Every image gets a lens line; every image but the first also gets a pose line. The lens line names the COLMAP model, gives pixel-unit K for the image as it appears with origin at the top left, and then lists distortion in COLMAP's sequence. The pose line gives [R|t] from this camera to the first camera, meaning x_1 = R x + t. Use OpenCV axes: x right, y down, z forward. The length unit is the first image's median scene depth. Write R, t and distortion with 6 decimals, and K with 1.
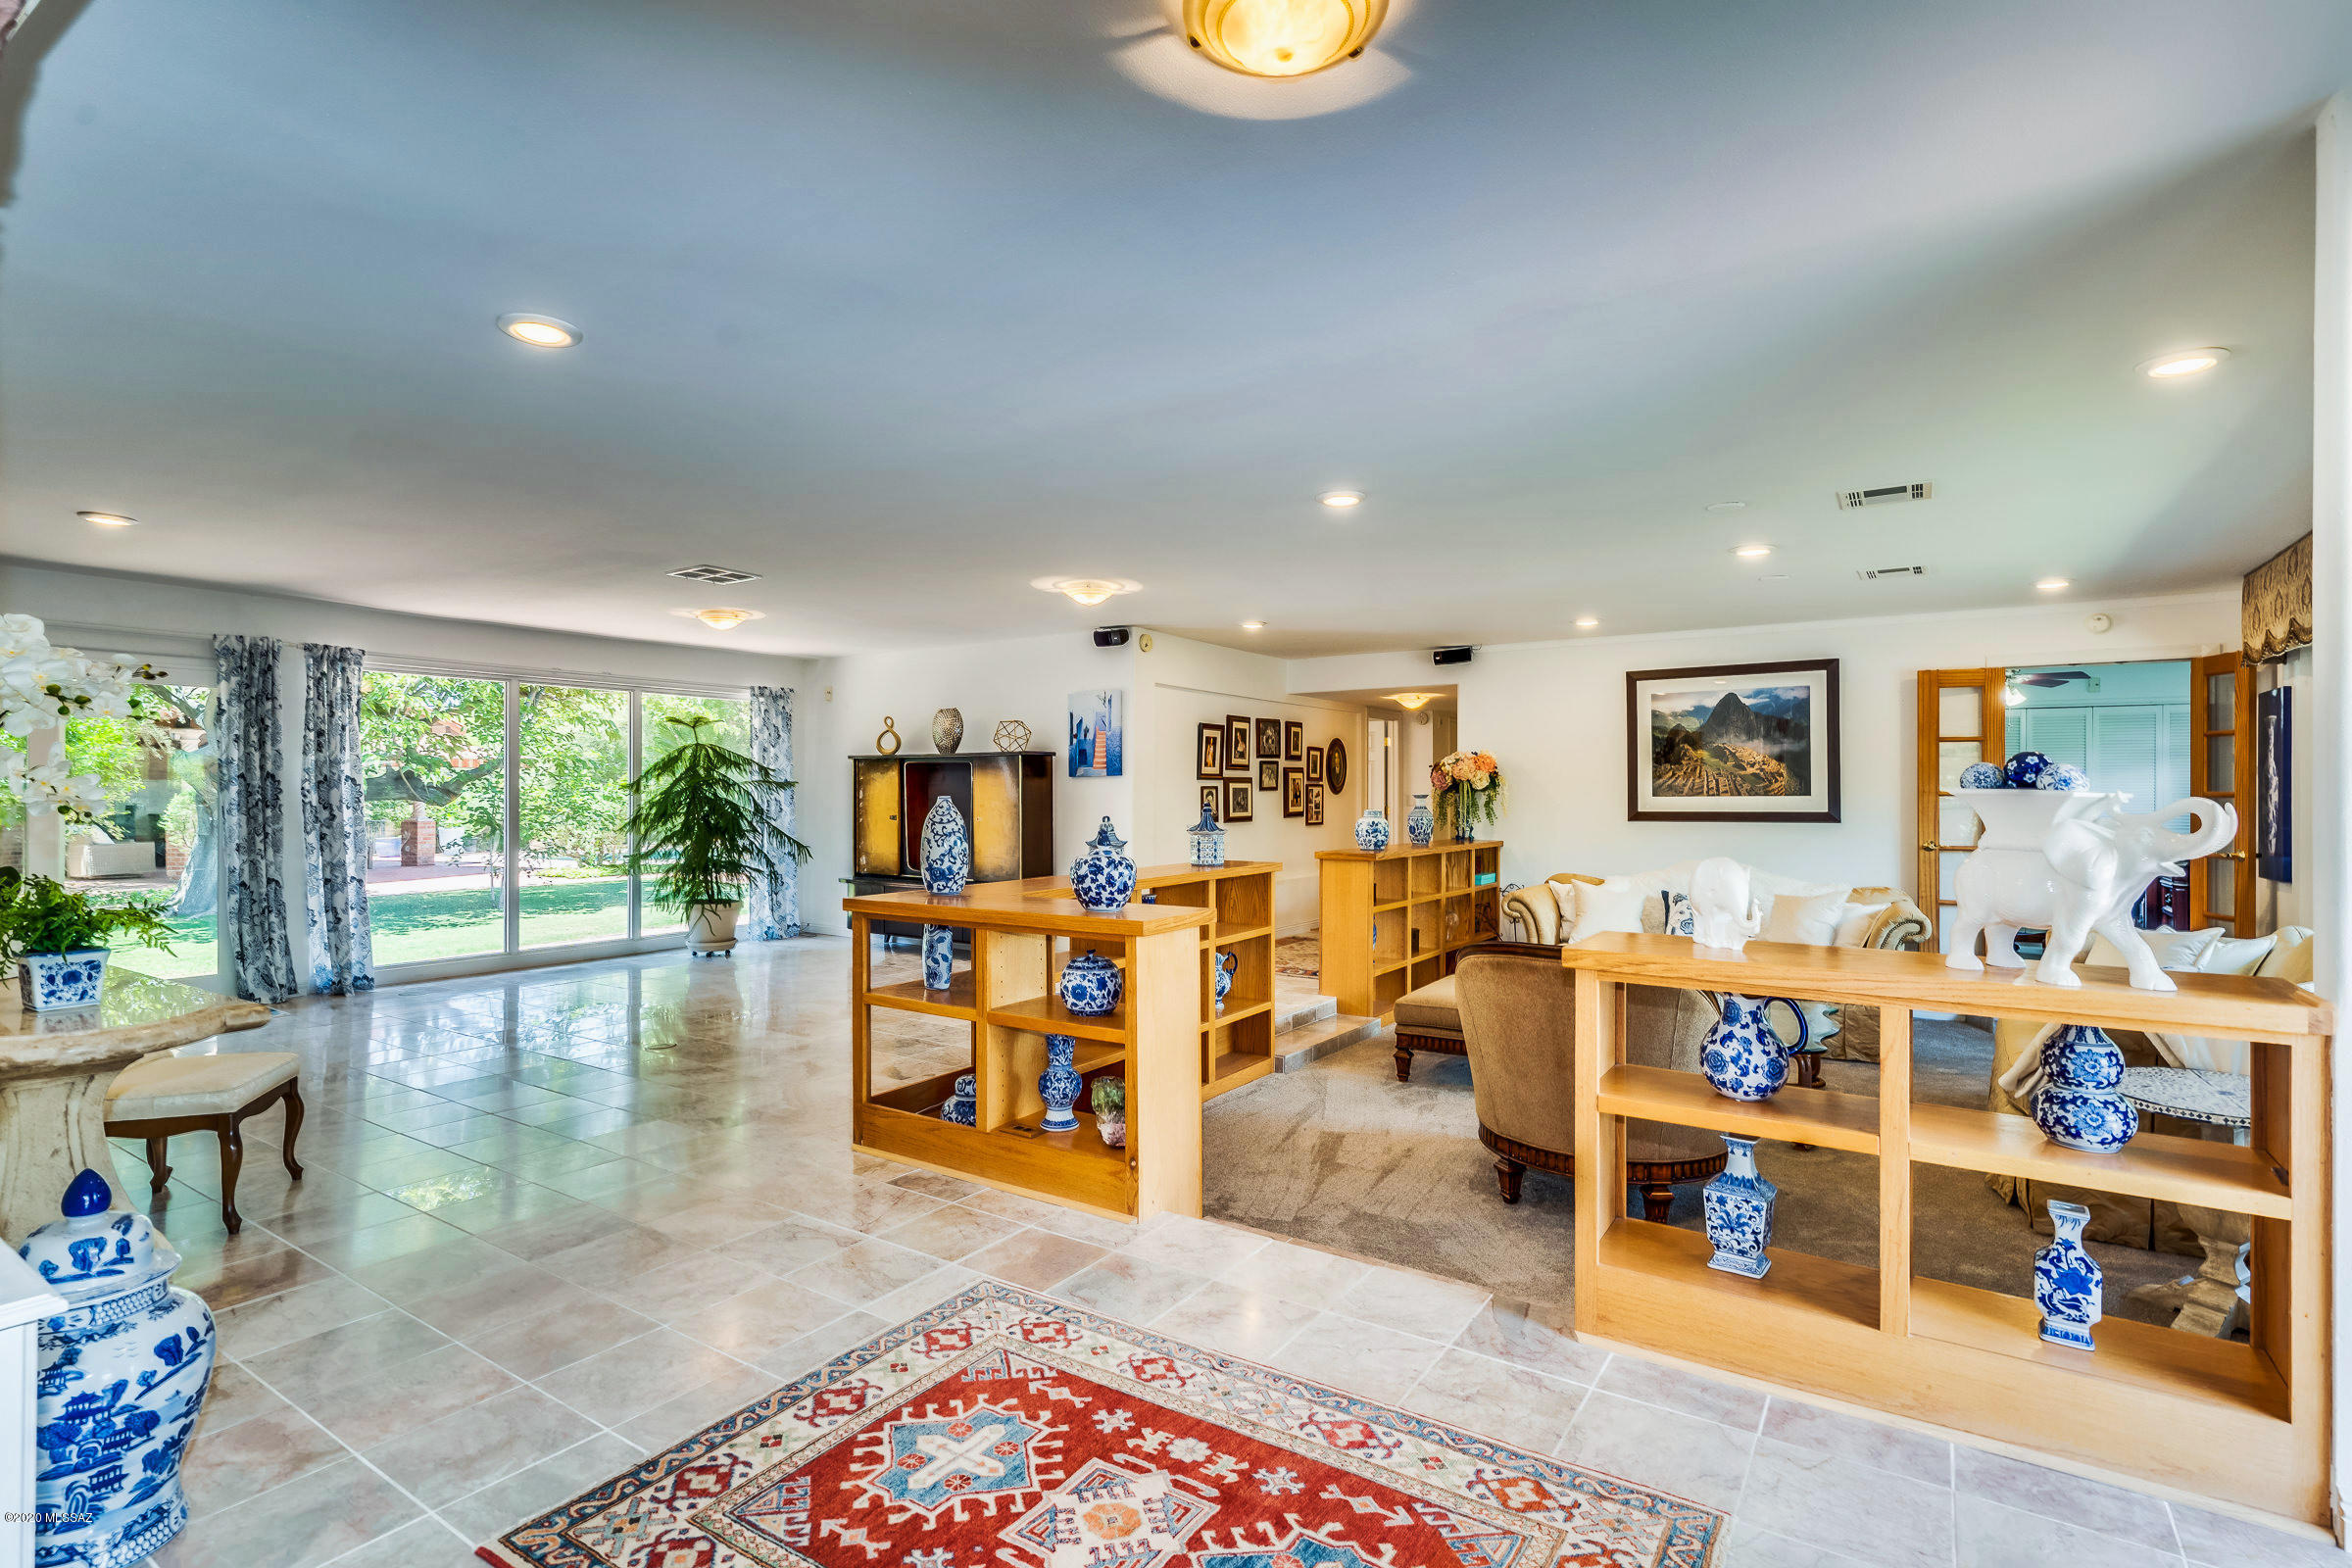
lens RADIAL K [[1136.5, 0, 1183.5], [0, 1136.5, 787.8], [0, 0, 1]] dist [-0.000755, -0.001460]
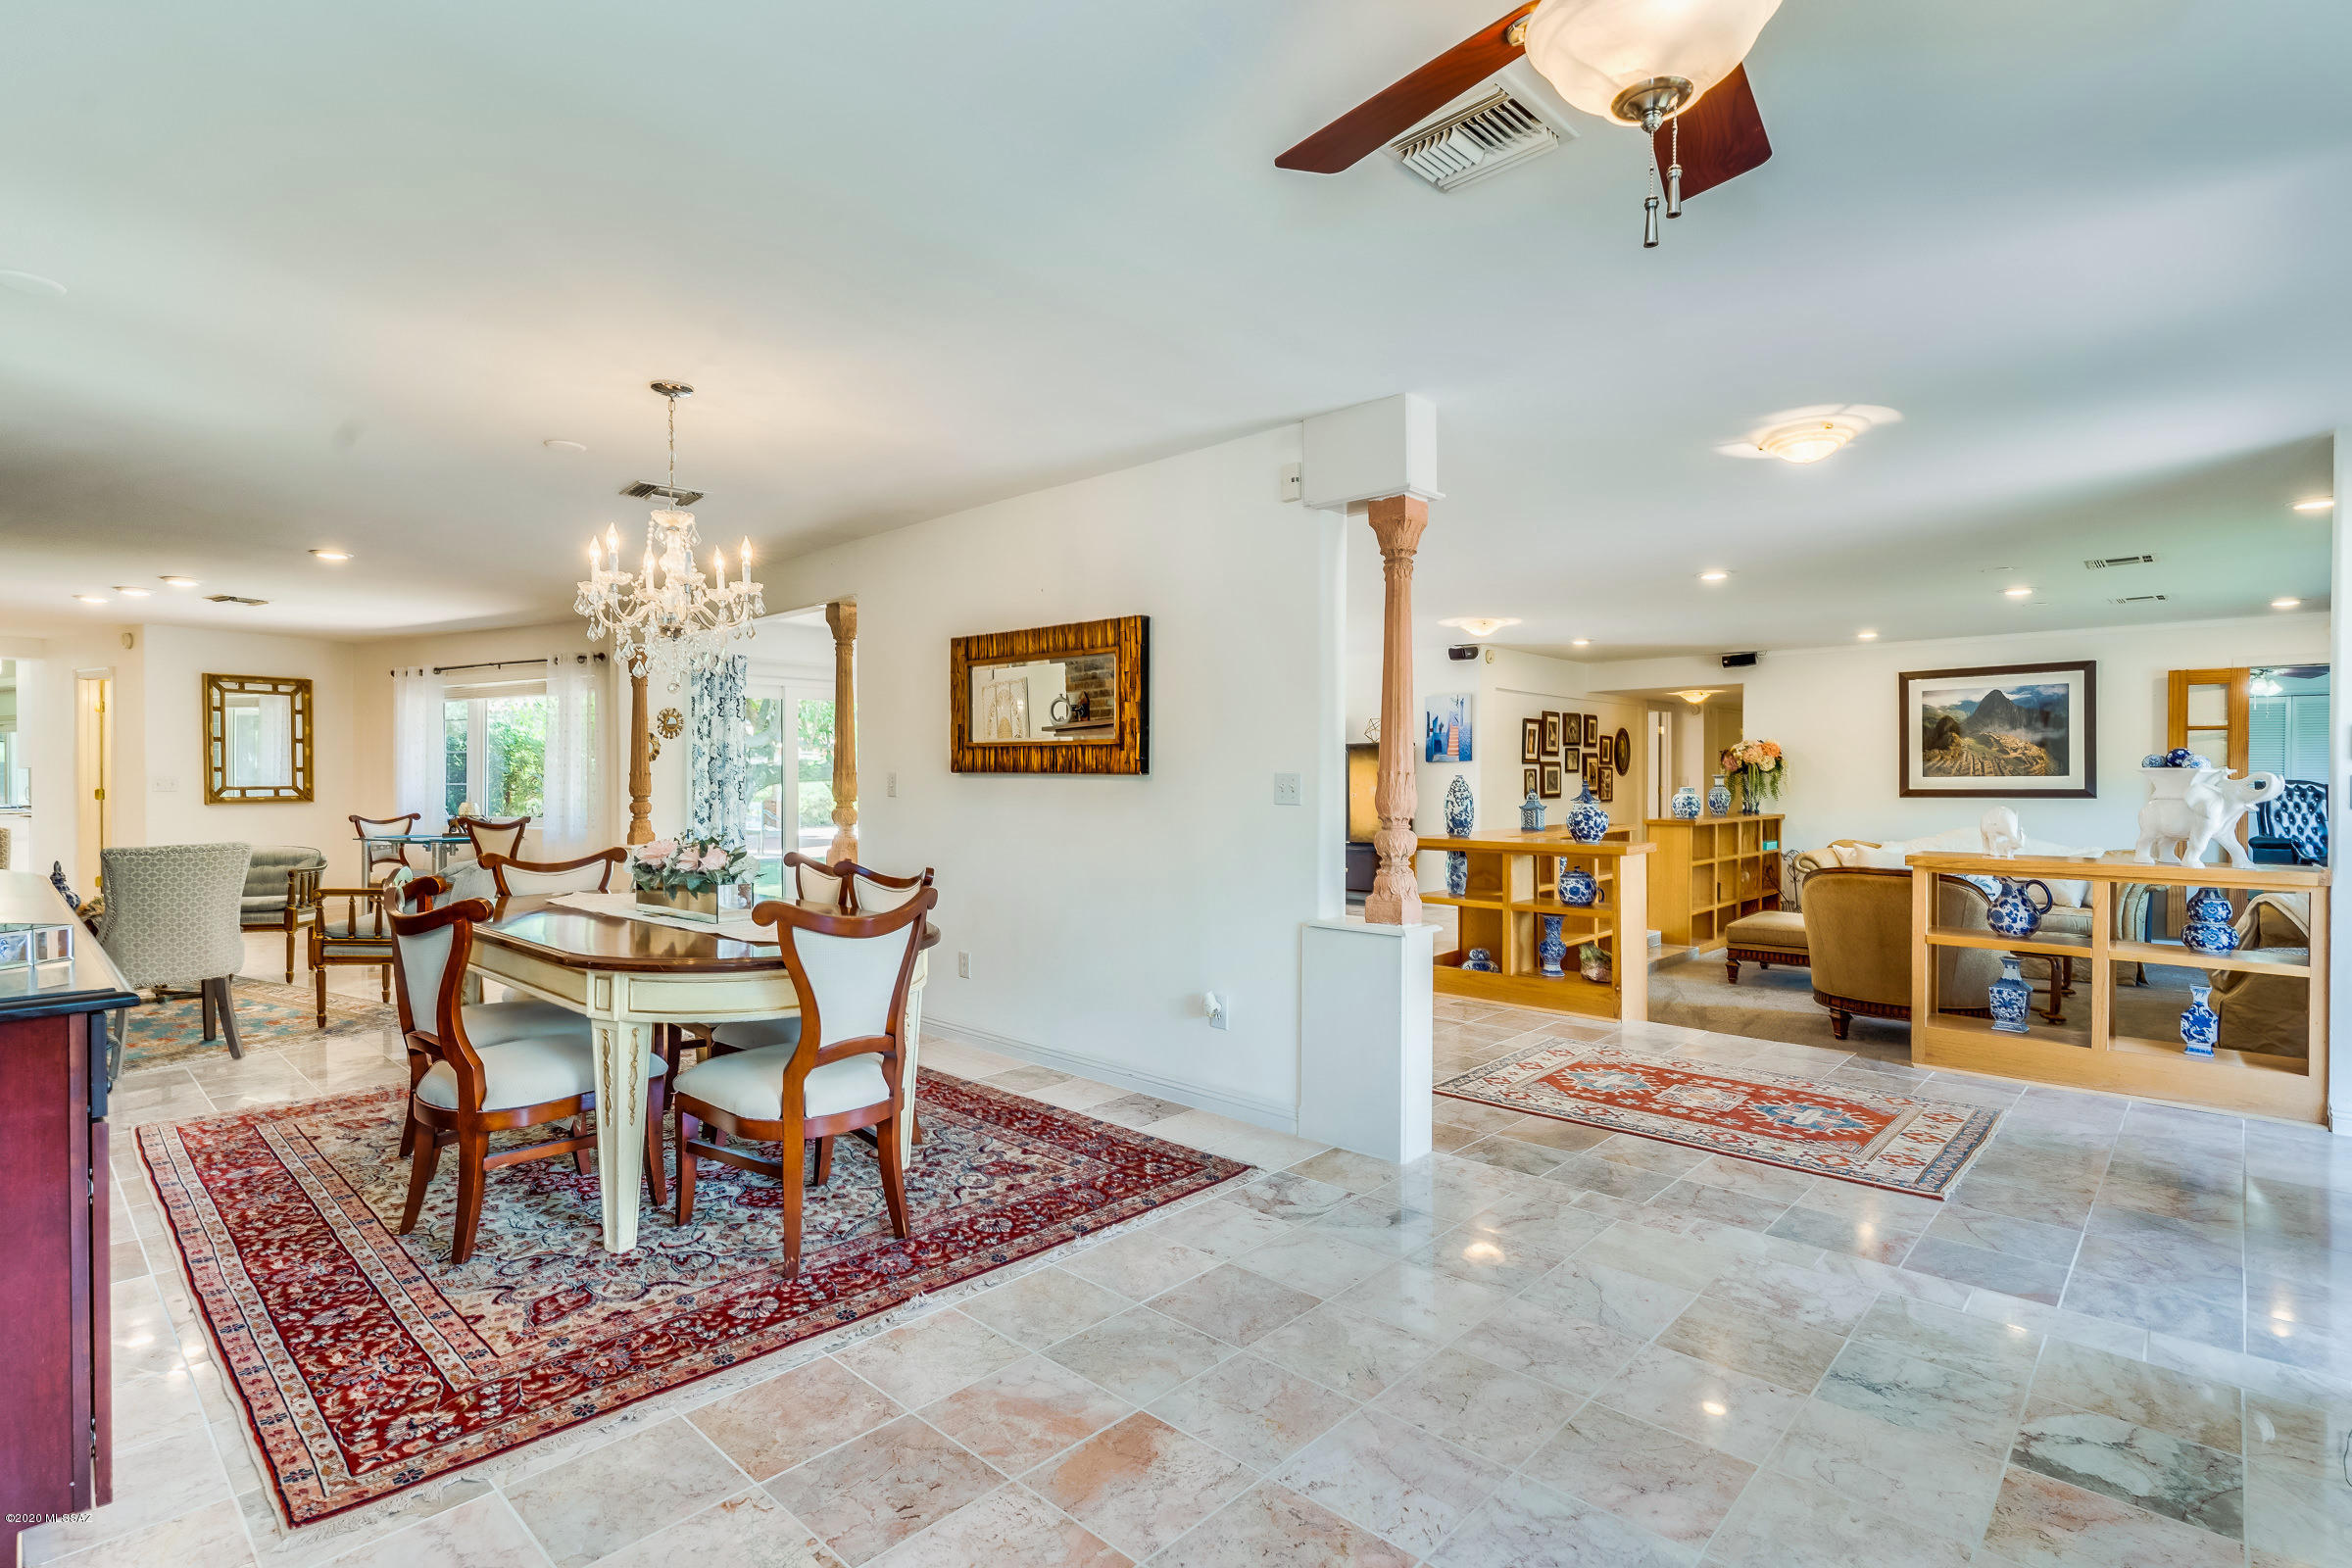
lens RADIAL K [[1136.5, 0, 1183.5], [0, 1136.5, 787.8], [0, 0, 1]] dist [-0.000755, -0.001460]
pose [[0.986390, -0.000097, -0.164424, -0.173662], [0.002396, 0.999902, 0.013782, 0.001211], [0.164407, -0.013989, 0.986293, -0.337782]]
